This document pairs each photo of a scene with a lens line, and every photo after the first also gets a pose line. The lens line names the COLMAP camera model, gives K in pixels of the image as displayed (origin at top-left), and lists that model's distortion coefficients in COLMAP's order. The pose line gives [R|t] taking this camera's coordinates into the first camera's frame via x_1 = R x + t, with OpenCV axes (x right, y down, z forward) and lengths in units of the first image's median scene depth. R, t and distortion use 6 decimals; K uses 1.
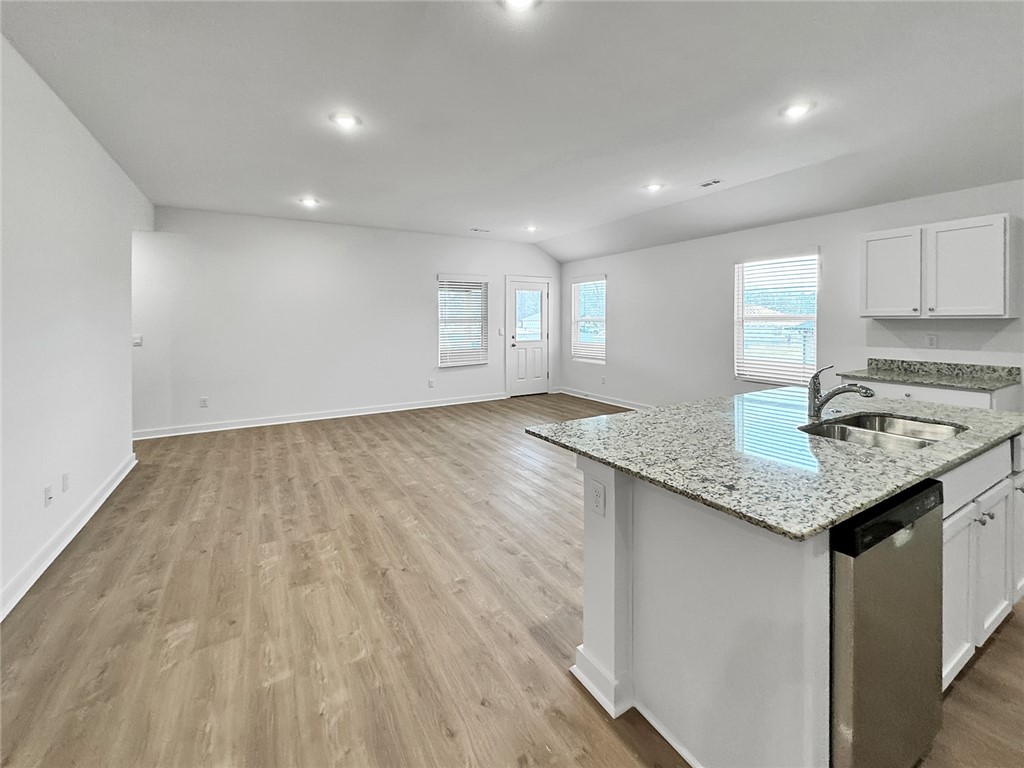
lens RADIAL K [[451.2, 0, 506.3], [0, 451.2, 319.0], [0, 0, 1]] dist [0.000148, 0.000174]
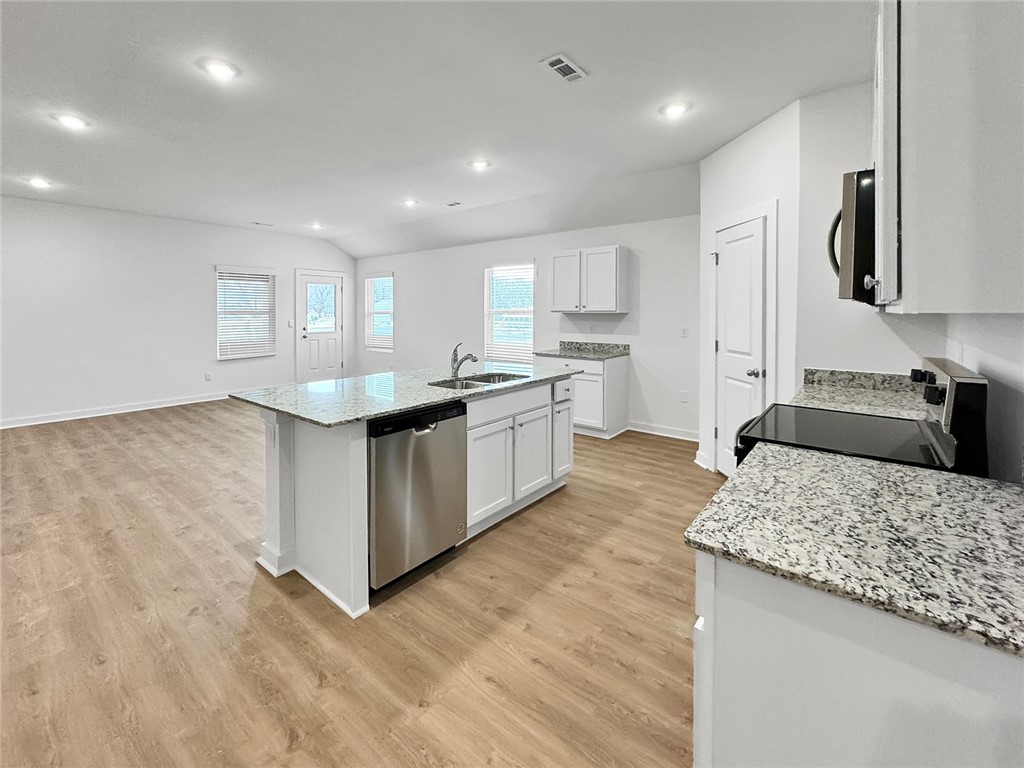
lens RADIAL K [[451.2, 0, 506.3], [0, 451.2, 319.0], [0, 0, 1]] dist [0.000148, 0.000174]
pose [[0.934436, -0.000097, 0.356130, 0.142725], [-0.005673, 0.999869, 0.015157, -0.001268], [-0.356085, -0.016184, 0.934313, -0.225758]]
